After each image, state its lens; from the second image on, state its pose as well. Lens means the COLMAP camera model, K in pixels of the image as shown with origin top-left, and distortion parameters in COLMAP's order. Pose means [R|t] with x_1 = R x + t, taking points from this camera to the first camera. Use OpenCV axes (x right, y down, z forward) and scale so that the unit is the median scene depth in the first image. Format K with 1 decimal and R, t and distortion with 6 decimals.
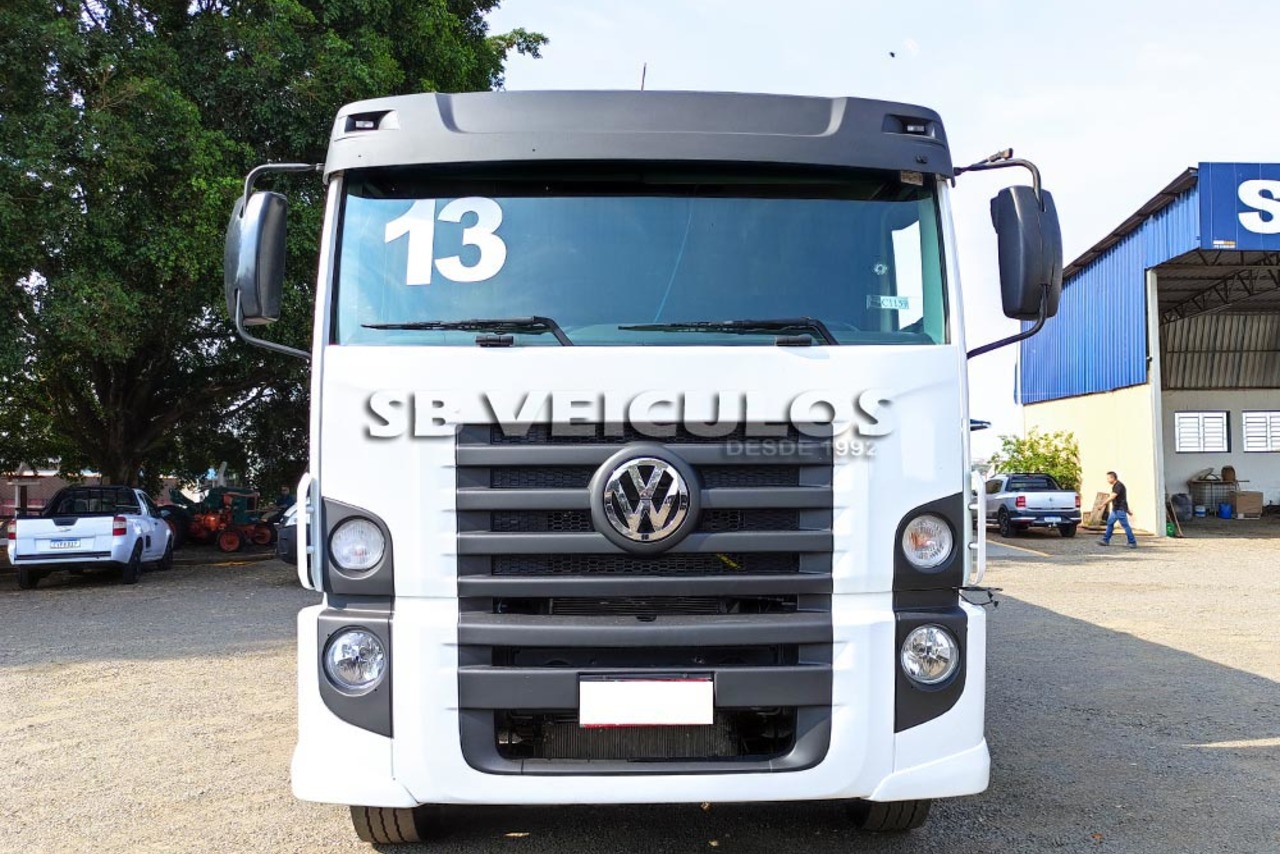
lens RADIAL K [[1044.7, 0, 640.0], [0, 1044.7, 427.0], [0, 0, 1]] dist [0.076868, 0.000239]
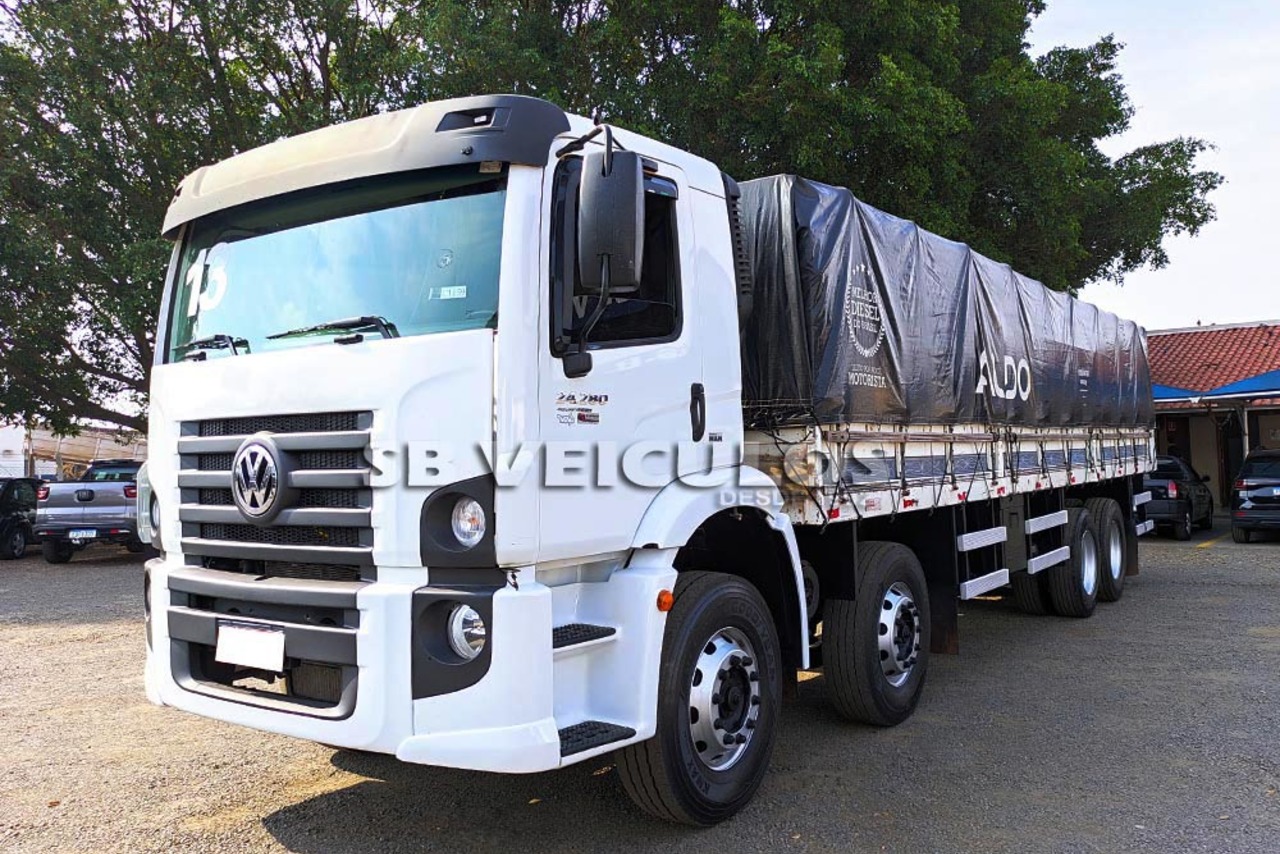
lens RADIAL K [[1044.7, 0, 640.0], [0, 1044.7, 427.0], [0, 0, 1]] dist [0.076868, 0.000239]
pose [[0.787171, -0.026071, -0.616184, 1.104585], [0.033788, 0.999429, 0.000878, 0.022322], [0.615809, -0.021511, 0.787602, 0.313694]]
